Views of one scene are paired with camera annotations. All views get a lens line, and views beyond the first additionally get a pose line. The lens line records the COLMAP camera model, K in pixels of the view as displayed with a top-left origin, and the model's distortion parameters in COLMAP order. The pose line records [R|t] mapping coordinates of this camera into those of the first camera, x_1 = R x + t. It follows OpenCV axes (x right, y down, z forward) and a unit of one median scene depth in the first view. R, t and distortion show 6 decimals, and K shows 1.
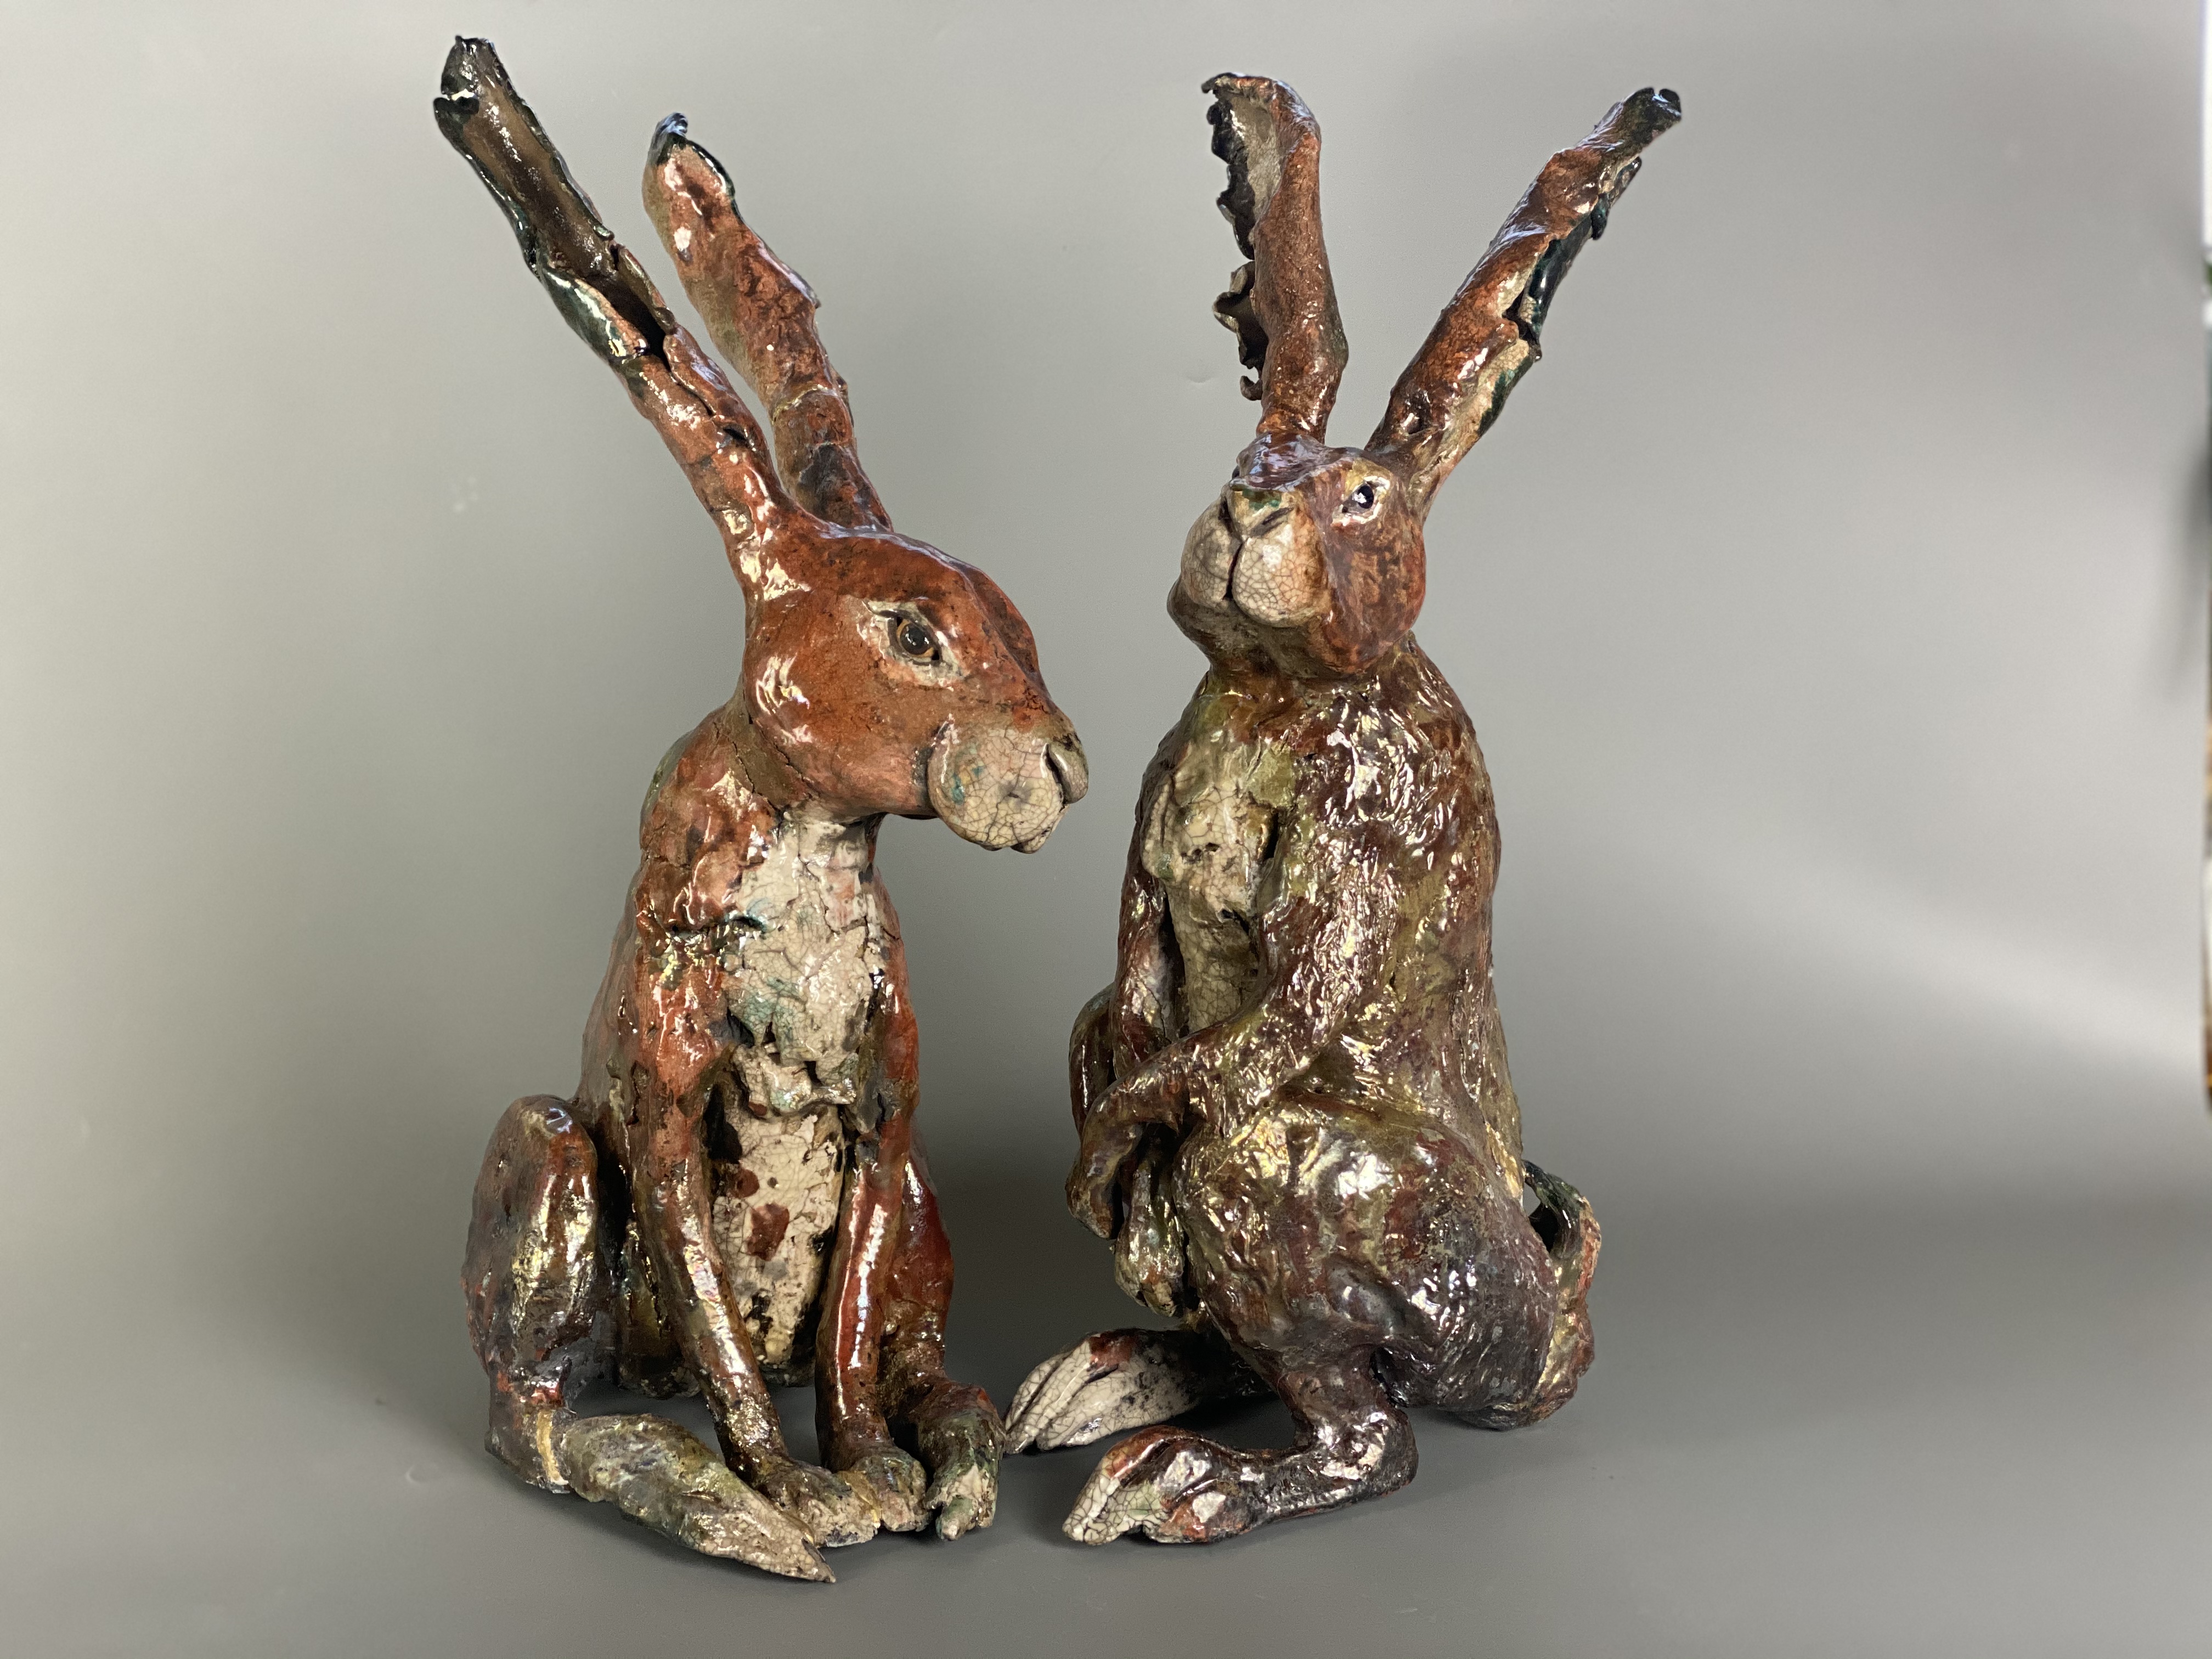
lens RADIAL K [[3619.2, 0, 1106.0], [0, 3619.2, 829.5], [0, 0, 1]] dist [0.032616, -0.137059]
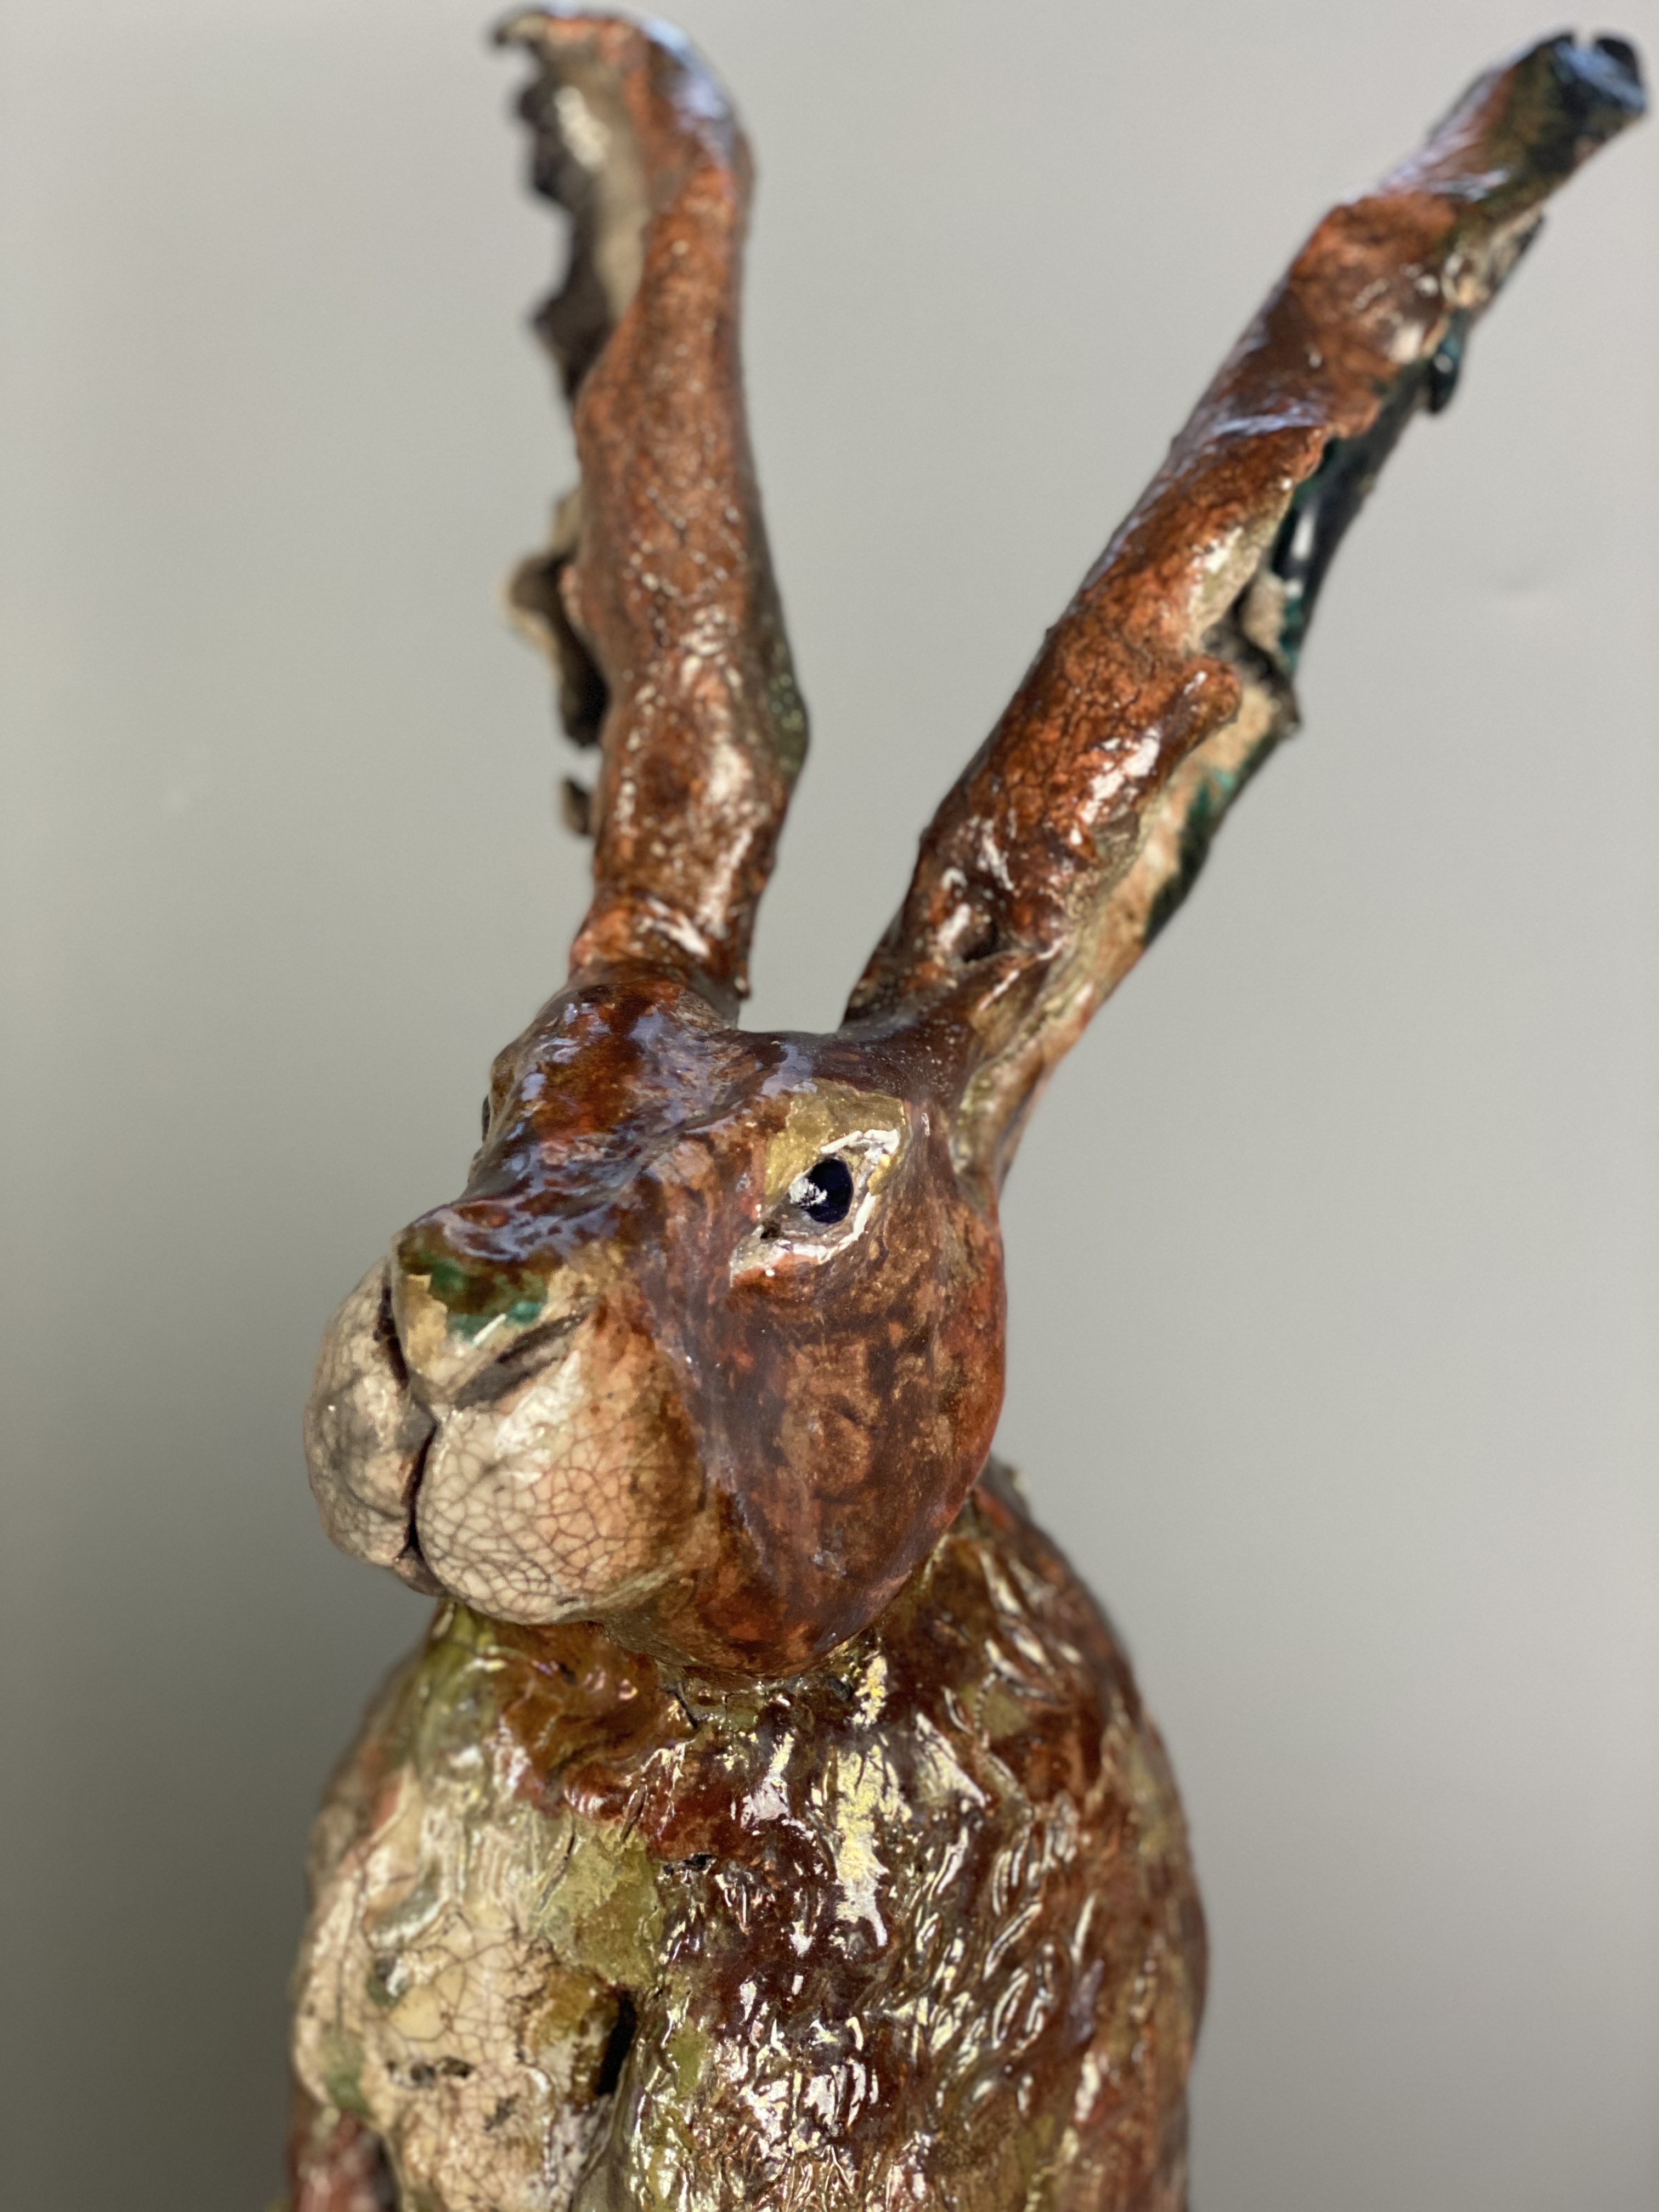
lens RADIAL K [[3619.2, 0, 893.6], [0, 3619.2, 1105.3], [0, 0, 1]] dist [0.032616, -0.137059]
pose [[0.999754, -0.016970, 0.014292, 0.070784], [0.015617, 0.995822, 0.089968, -0.128761], [-0.015759, -0.089723, 0.995842, 0.616296]]
